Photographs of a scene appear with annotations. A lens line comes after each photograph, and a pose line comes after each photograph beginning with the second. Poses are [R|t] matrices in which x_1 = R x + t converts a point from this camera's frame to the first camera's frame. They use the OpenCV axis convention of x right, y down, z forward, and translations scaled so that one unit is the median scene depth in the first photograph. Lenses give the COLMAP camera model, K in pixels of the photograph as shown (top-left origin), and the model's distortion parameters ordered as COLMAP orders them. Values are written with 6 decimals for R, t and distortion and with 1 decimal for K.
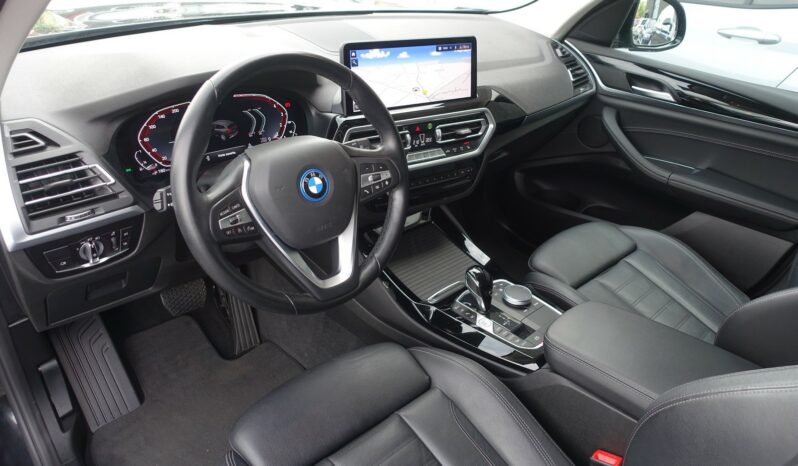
lens RADIAL K [[554.0, 0, 406.3], [0, 554.0, 232.5], [0, 0, 1]] dist [-0.007738, 0.005038]
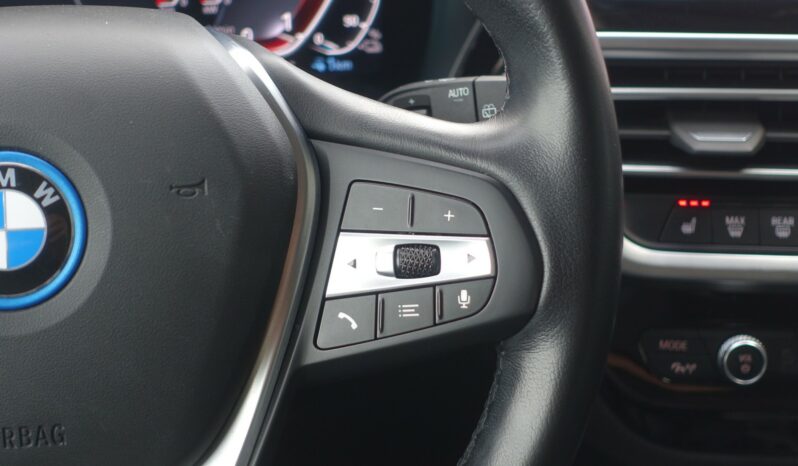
lens RADIAL K [[1770.9, 0, 398.7], [0, 1770.9, 233.4], [0, 0, 1]] dist [-0.116934, 0.000000]
pose [[0.819018, 0.178066, -0.545437, 0.218900], [-0.236004, 0.971033, -0.037370, -0.065984], [0.522984, 0.159332, 0.837318, 0.370411]]
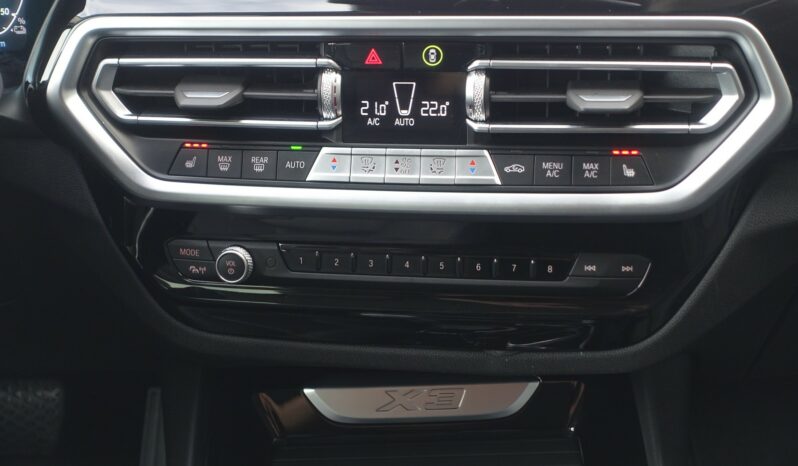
lens RADIAL K [[1388.8, 0, 374.5], [0, 1388.8, 238.0], [0, 0, 1]] dist [-0.103437, 0.000000]
pose [[0.686059, 0.220256, -0.693404, 0.491880], [-0.252763, 0.965864, 0.056716, -0.144146], [0.682227, 0.136357, 0.718313, 0.551584]]
